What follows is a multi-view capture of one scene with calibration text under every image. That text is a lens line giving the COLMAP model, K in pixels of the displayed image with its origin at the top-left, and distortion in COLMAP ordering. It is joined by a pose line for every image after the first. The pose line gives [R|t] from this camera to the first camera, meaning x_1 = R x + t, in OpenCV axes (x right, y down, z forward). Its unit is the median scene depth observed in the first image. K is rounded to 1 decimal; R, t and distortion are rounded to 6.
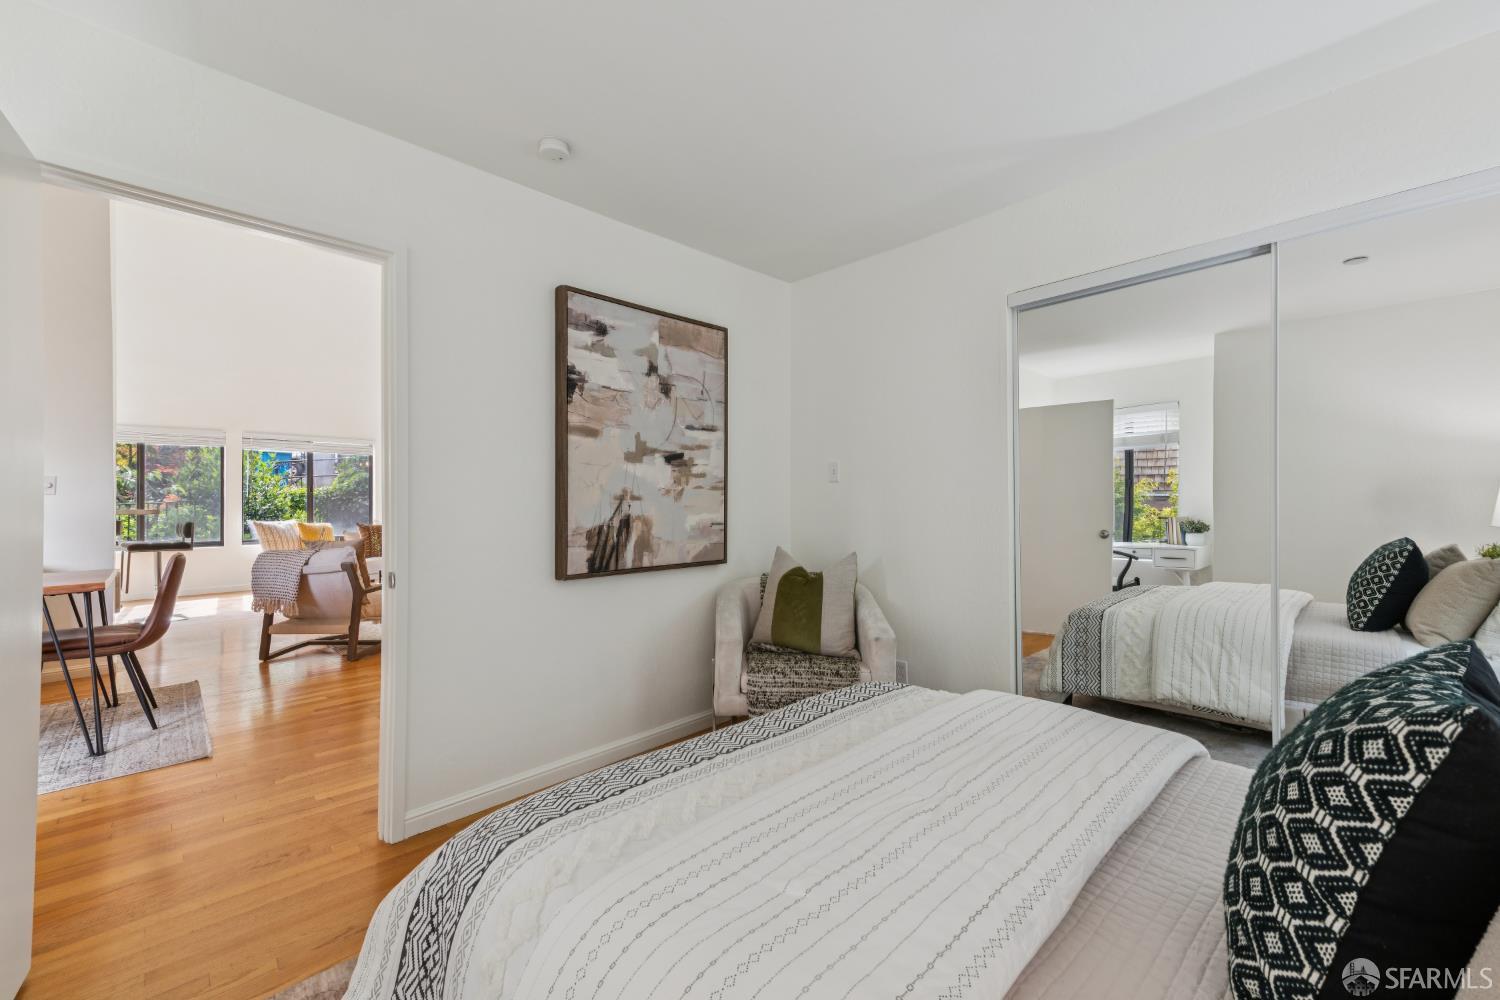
lens RADIAL K [[595.4, 0, 769.2], [0, 595.4, 491.3], [0, 0, 1]] dist [0.008608, 0.000452]
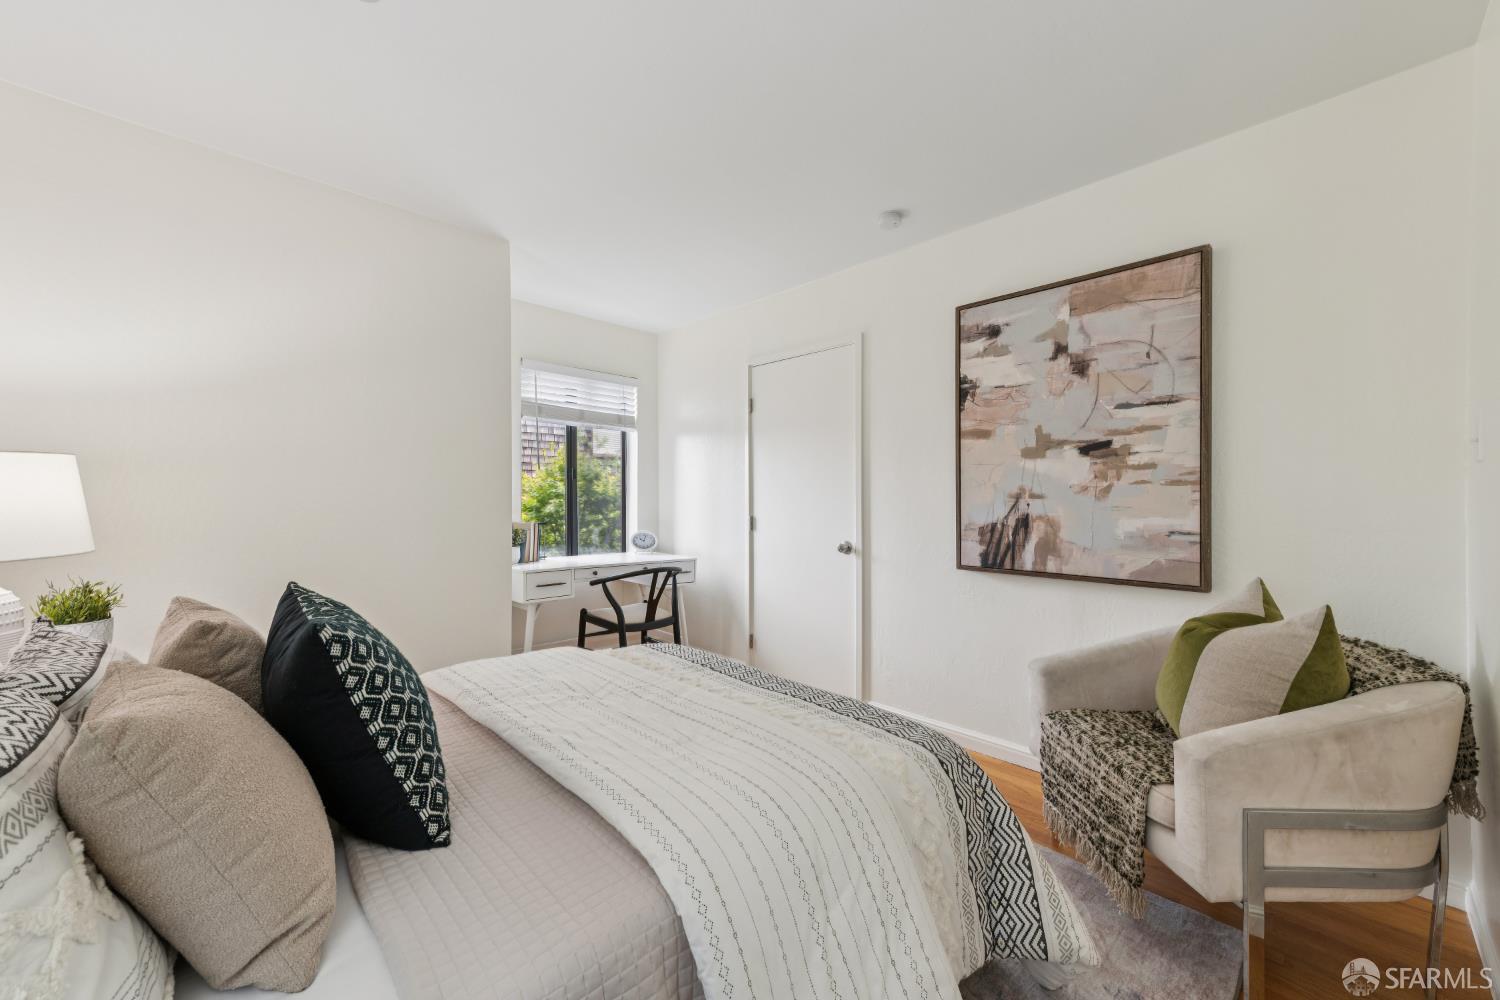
lens RADIAL K [[580.6, 0, 762.9], [0, 580.6, 499.2], [0, 0, 1]] dist [0.024741, -0.000400]
pose [[0.003837, 0.003045, -0.999988, 0.679891], [0.007938, 0.999964, 0.003075, 0.009451], [0.999961, -0.007949, 0.003813, 0.563652]]
